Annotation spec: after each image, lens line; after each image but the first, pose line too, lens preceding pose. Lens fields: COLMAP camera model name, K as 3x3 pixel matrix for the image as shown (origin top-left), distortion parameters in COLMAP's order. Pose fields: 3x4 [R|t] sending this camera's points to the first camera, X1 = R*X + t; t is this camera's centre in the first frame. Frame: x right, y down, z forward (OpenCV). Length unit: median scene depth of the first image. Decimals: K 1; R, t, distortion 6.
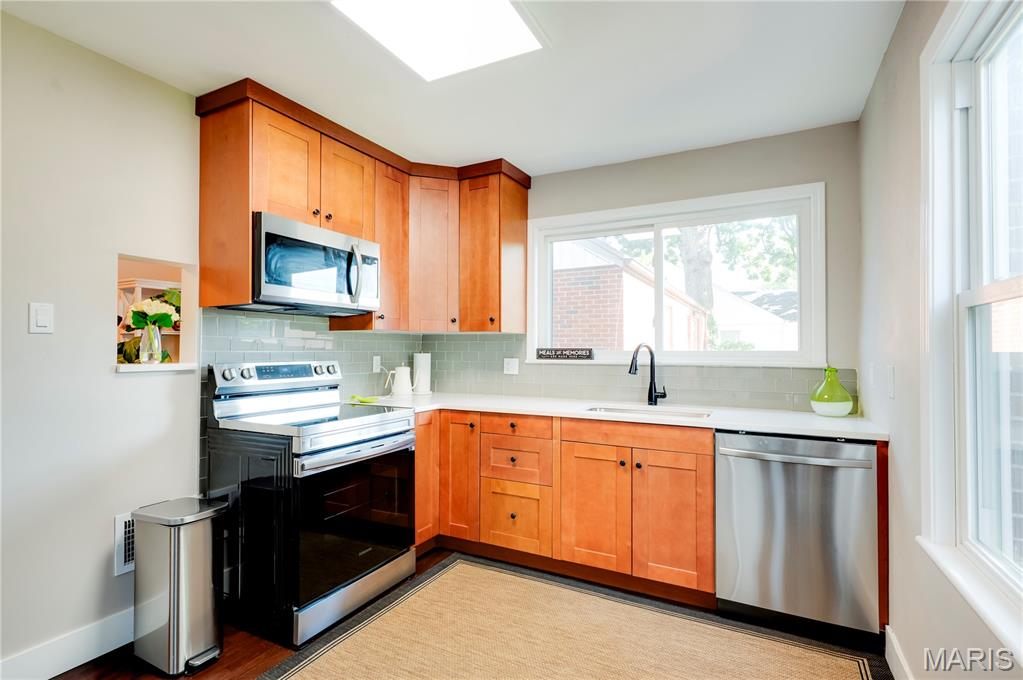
lens RADIAL K [[487.0, 0, 515.4], [0, 487.0, 343.4], [0, 0, 1]] dist [-0.001282, 0.002169]
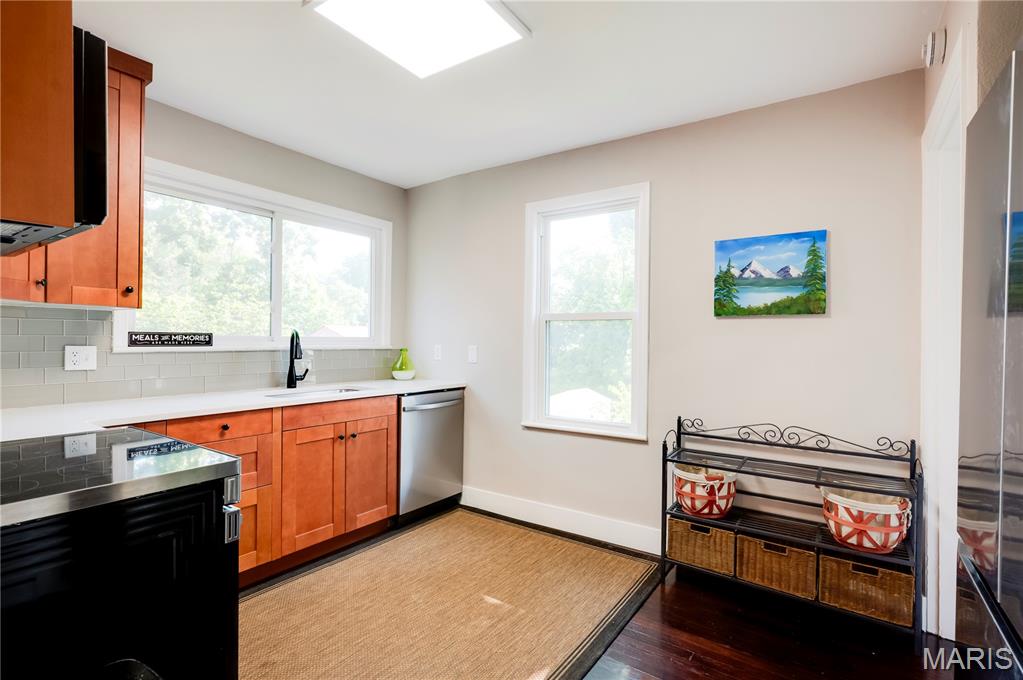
lens RADIAL K [[487.0, 0, 513.8], [0, 487.0, 343.2], [0, 0, 1]] dist [-0.001282, 0.002169]
pose [[0.125839, -0.007491, 0.992022, -0.746901], [-0.021989, 0.999705, 0.010338, 0.009020], [-0.991807, -0.023114, 0.125638, 0.422172]]
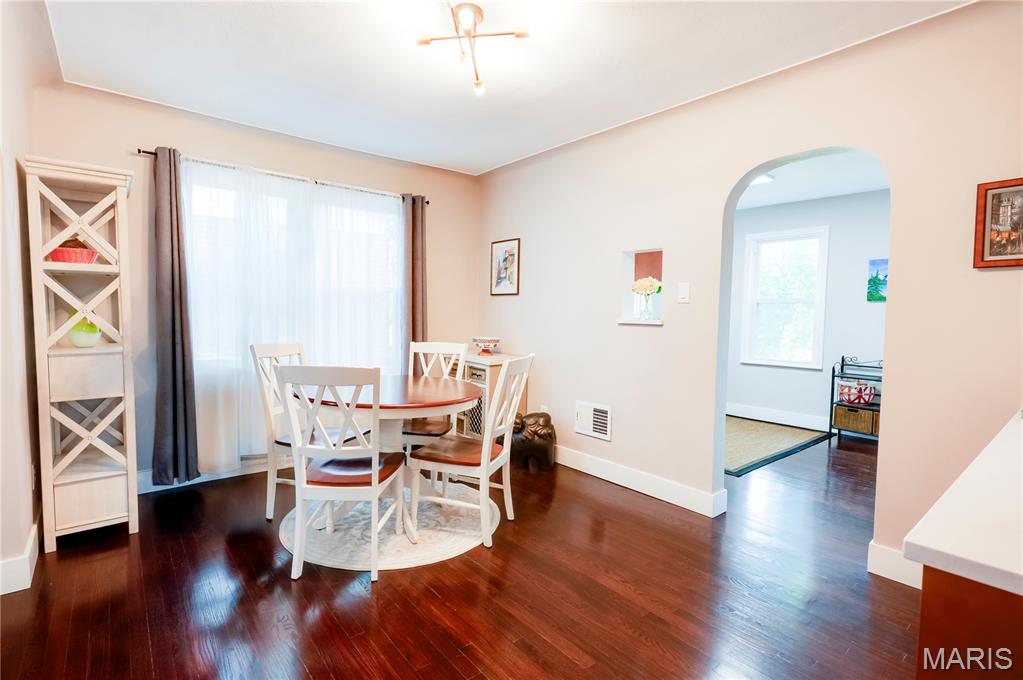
lens RADIAL K [[487.0, 0, 514.8], [0, 487.0, 337.8], [0, 0, 1]] dist [-0.001282, 0.002169]
pose [[0.393906, -0.040928, 0.918239, -1.967099], [-0.029847, 0.997912, 0.057283, 0.028202], [-0.918666, -0.049971, 0.391862, 0.643599]]
